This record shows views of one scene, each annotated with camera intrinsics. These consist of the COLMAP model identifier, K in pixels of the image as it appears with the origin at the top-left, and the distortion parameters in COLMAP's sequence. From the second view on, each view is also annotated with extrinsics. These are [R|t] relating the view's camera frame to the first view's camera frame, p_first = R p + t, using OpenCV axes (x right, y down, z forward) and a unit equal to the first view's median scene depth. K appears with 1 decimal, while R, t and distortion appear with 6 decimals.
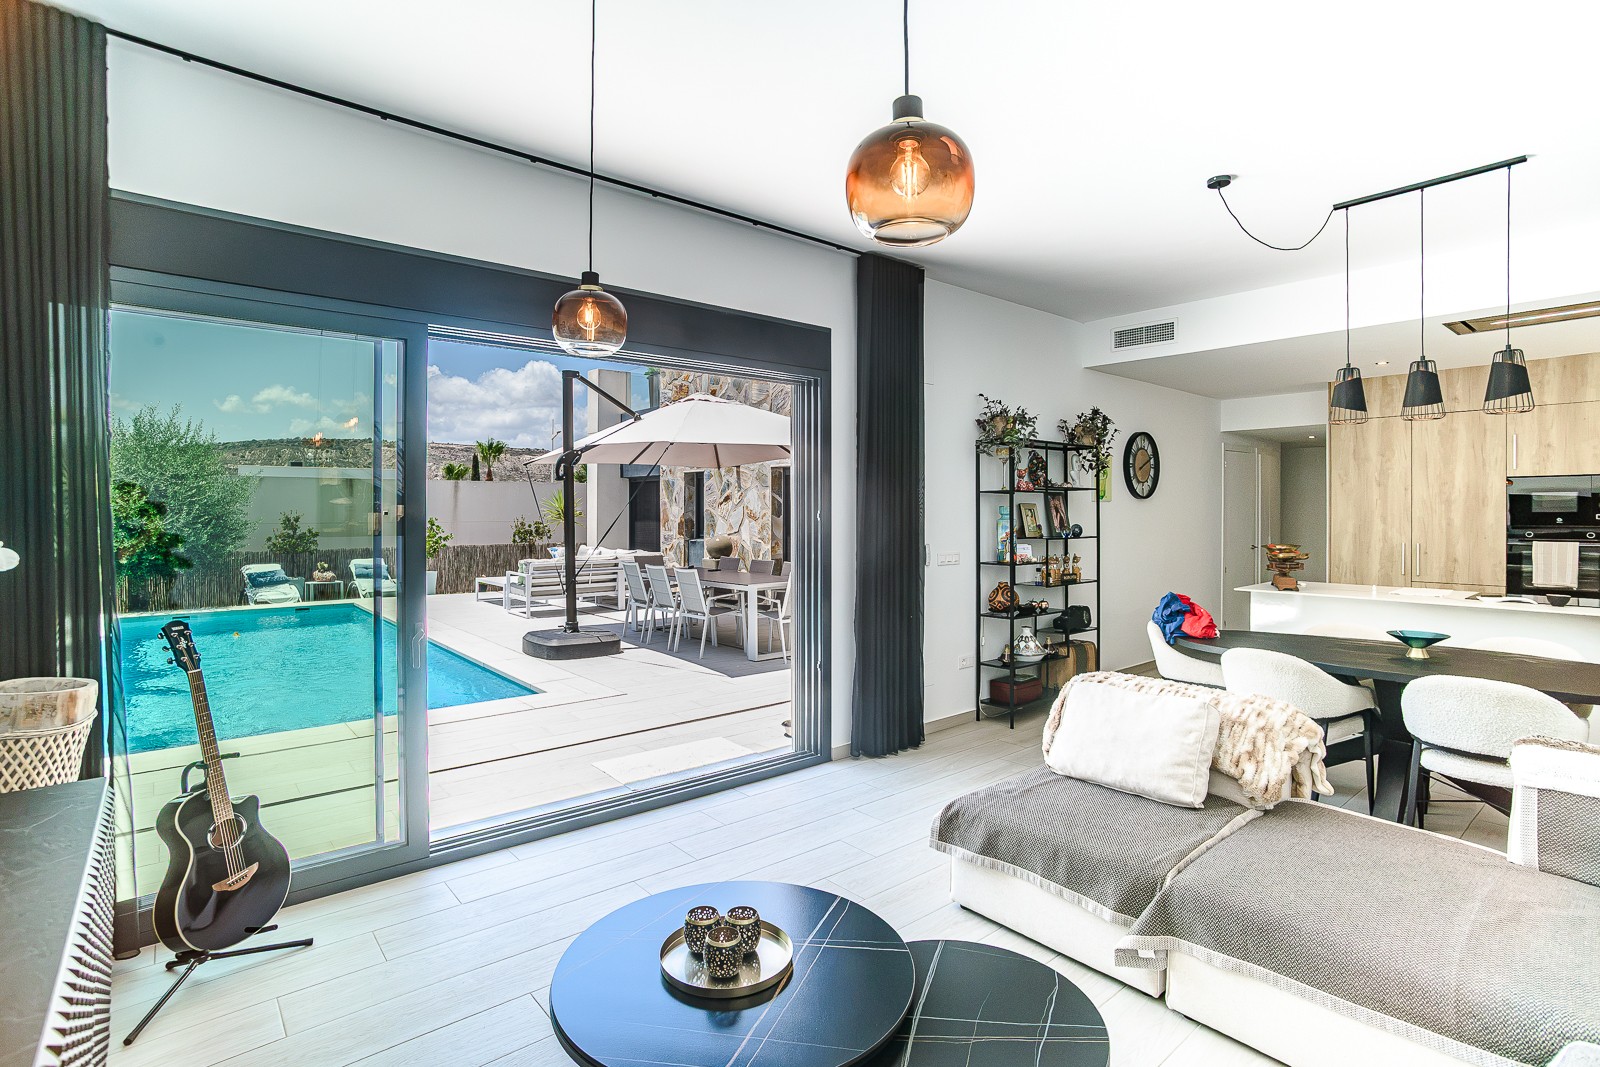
lens RADIAL K [[805.1, 0, 781.0], [0, 805.1, 503.7], [0, 0, 1]] dist [-0.063437, 0.027609]
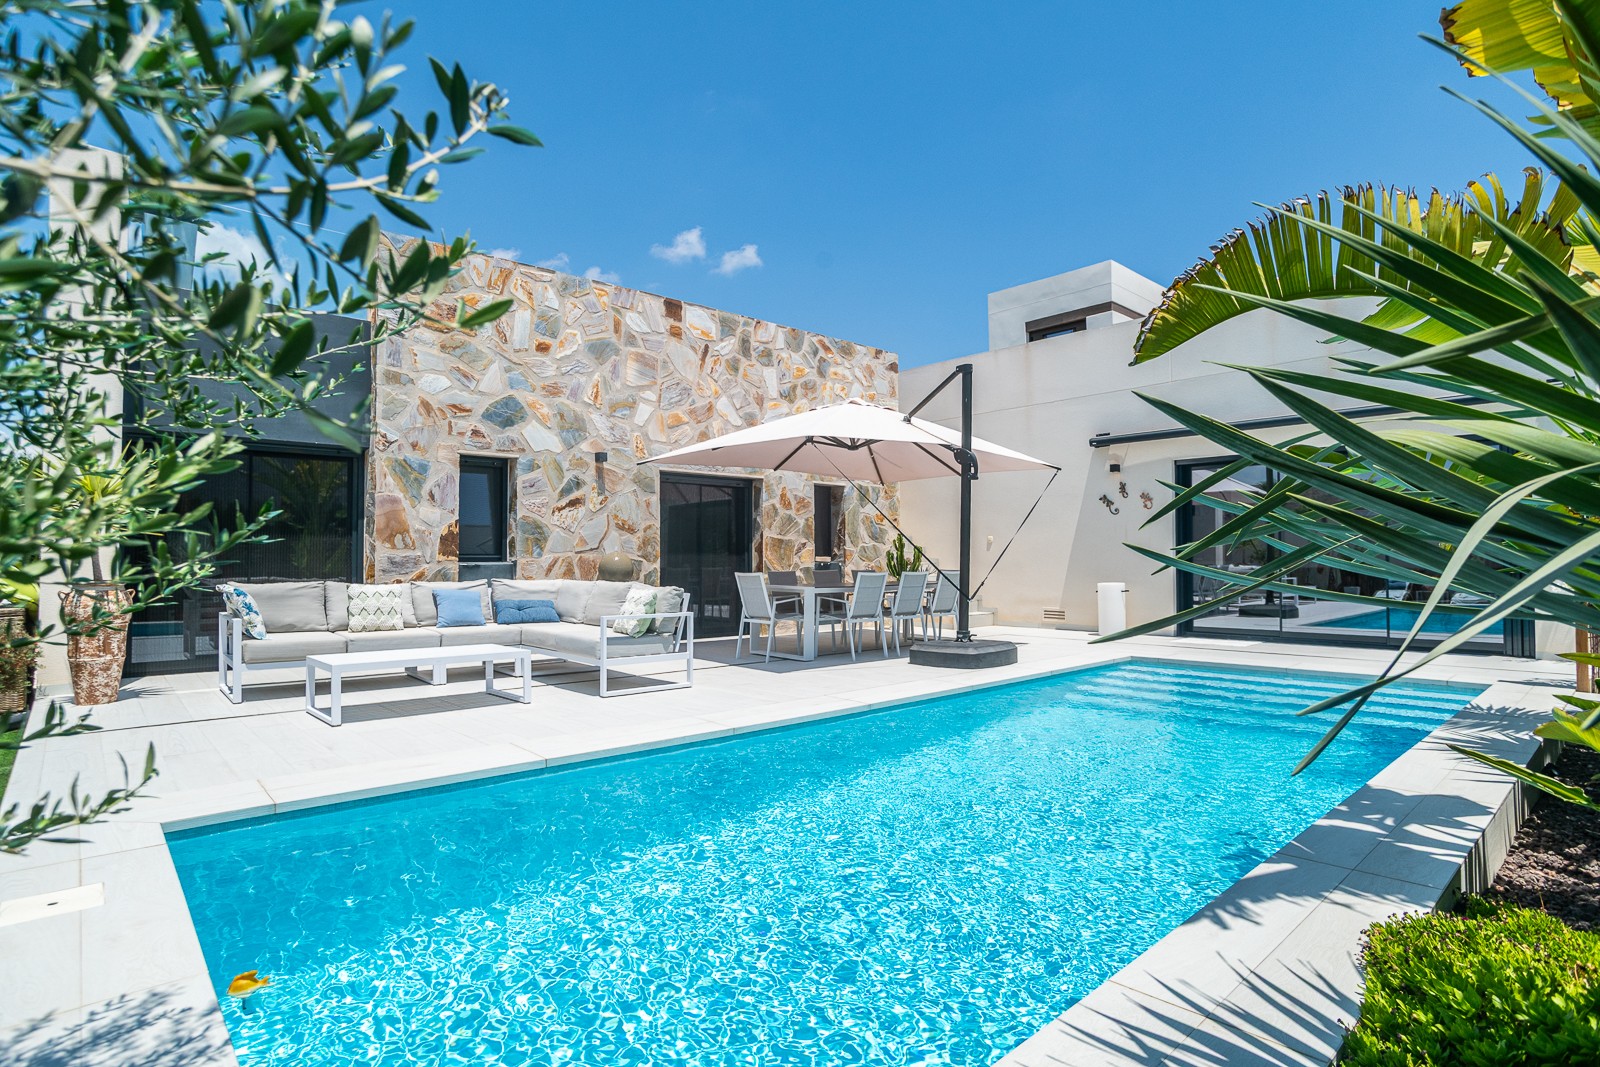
lens RADIAL K [[822.8, 0, 795.6], [0, 822.8, 535.0], [0, 0, 1]] dist [-0.075981, 0.001058]
pose [[-0.063583, 0.030910, 0.997498, -0.753414], [-0.007316, 0.999479, -0.031438, 0.041100], [-0.997950, -0.009297, -0.063324, 0.792454]]
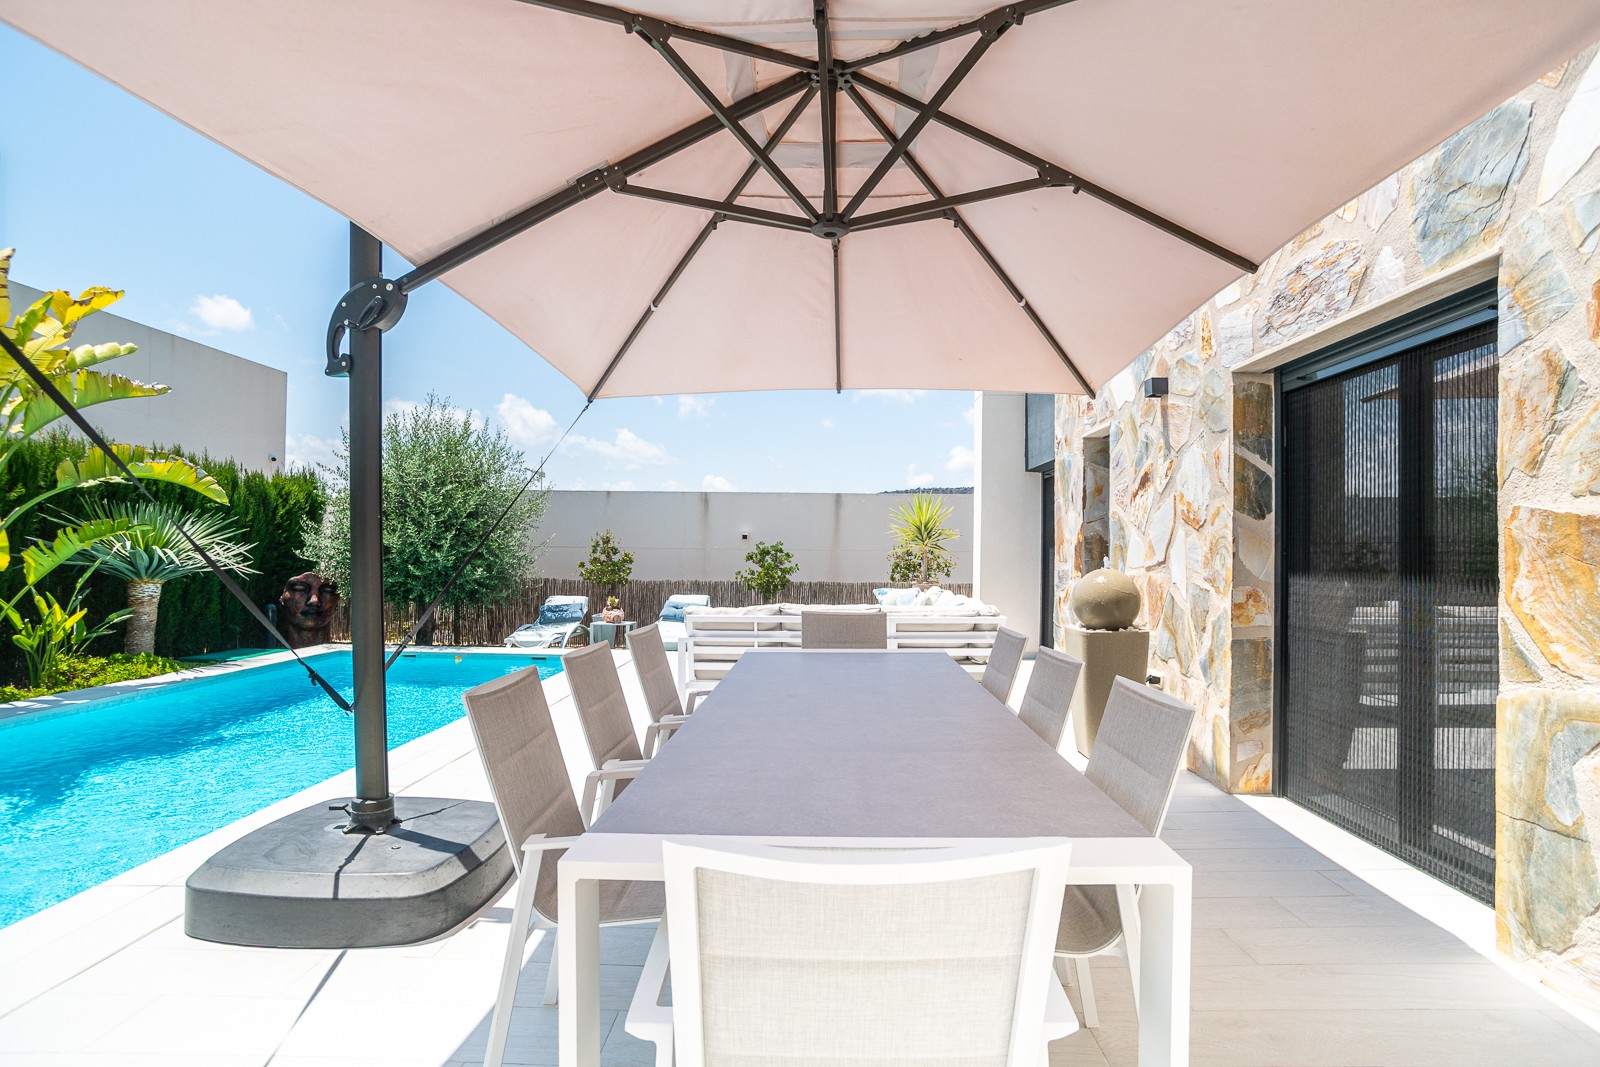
lens RADIAL K [[805.1, 0, 819.5], [0, 805.1, 538.4], [0, 0, 1]] dist [-0.063437, 0.027609]
pose [[0.775910, -0.000465, -0.630844, 0.055473], [-0.007523, 0.999922, -0.009990, 0.026025], [0.630799, 0.012497, 0.775845, 0.544791]]
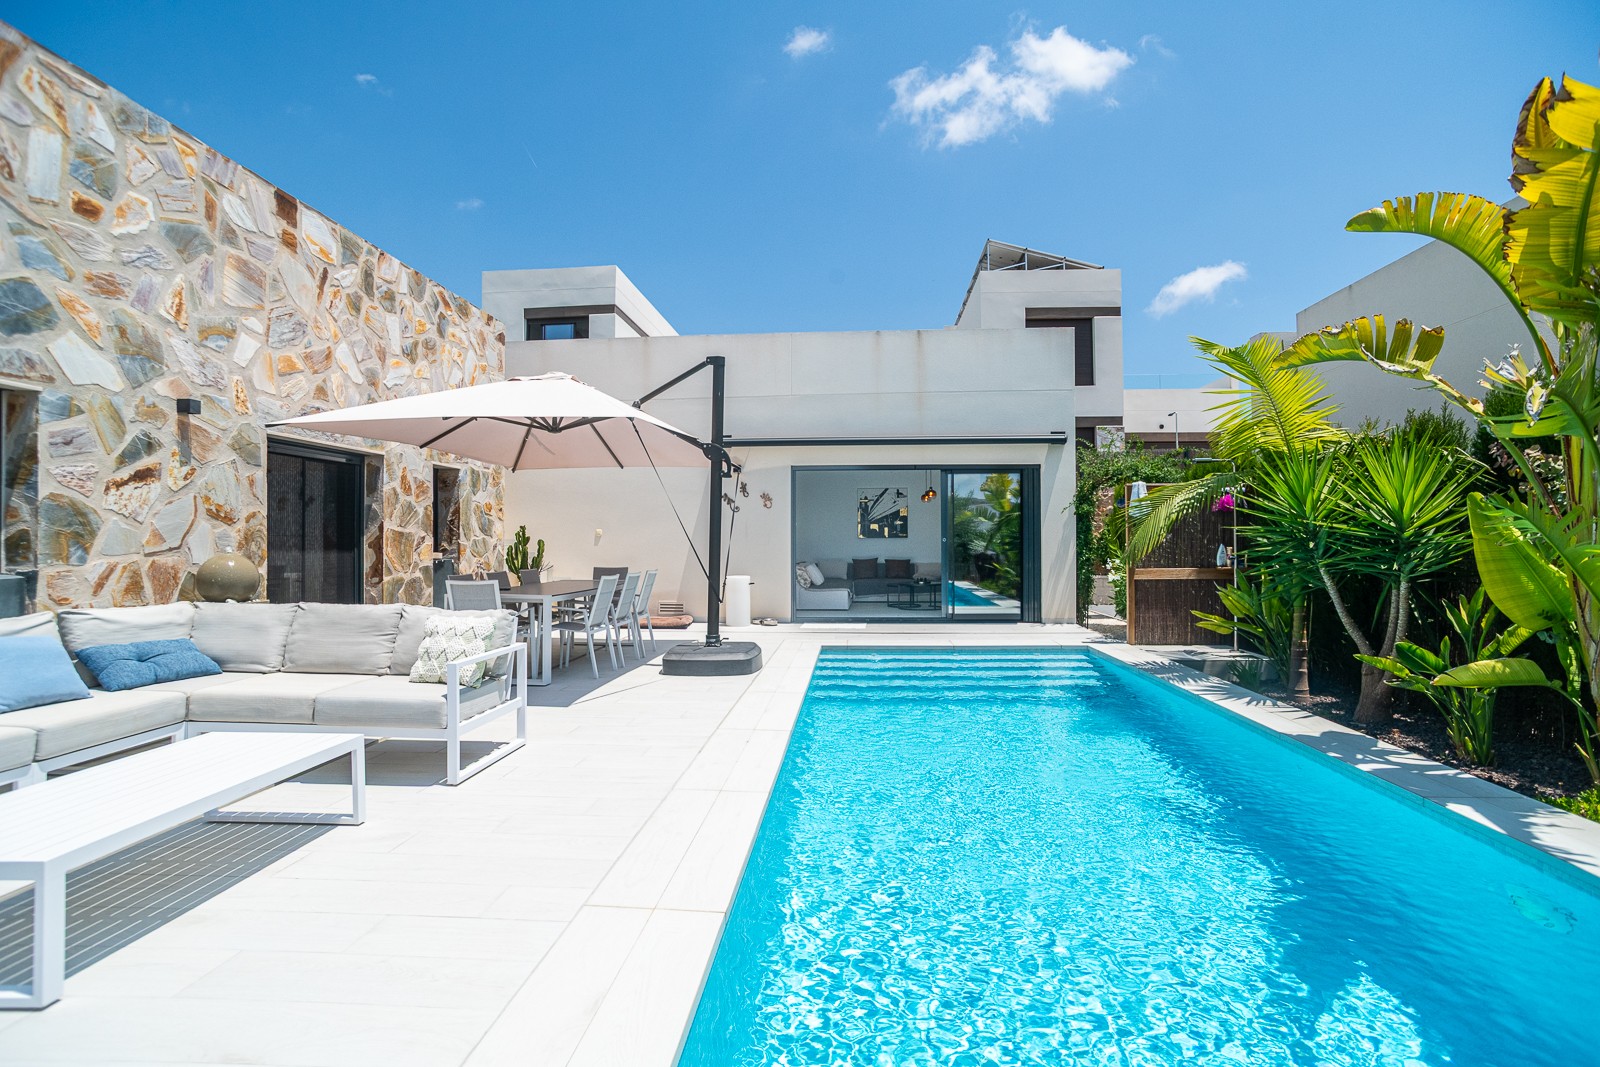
lens RADIAL K [[773.1, 0, 802.5], [0, 773.1, 529.4], [0, 0, 1]] dist [-0.055824, 0.029294]
pose [[-0.735560, 0.013221, 0.677330, -0.579372], [-0.002844, 0.999740, -0.022603, 0.030168], [-0.677453, -0.018552, -0.735332, 0.988649]]
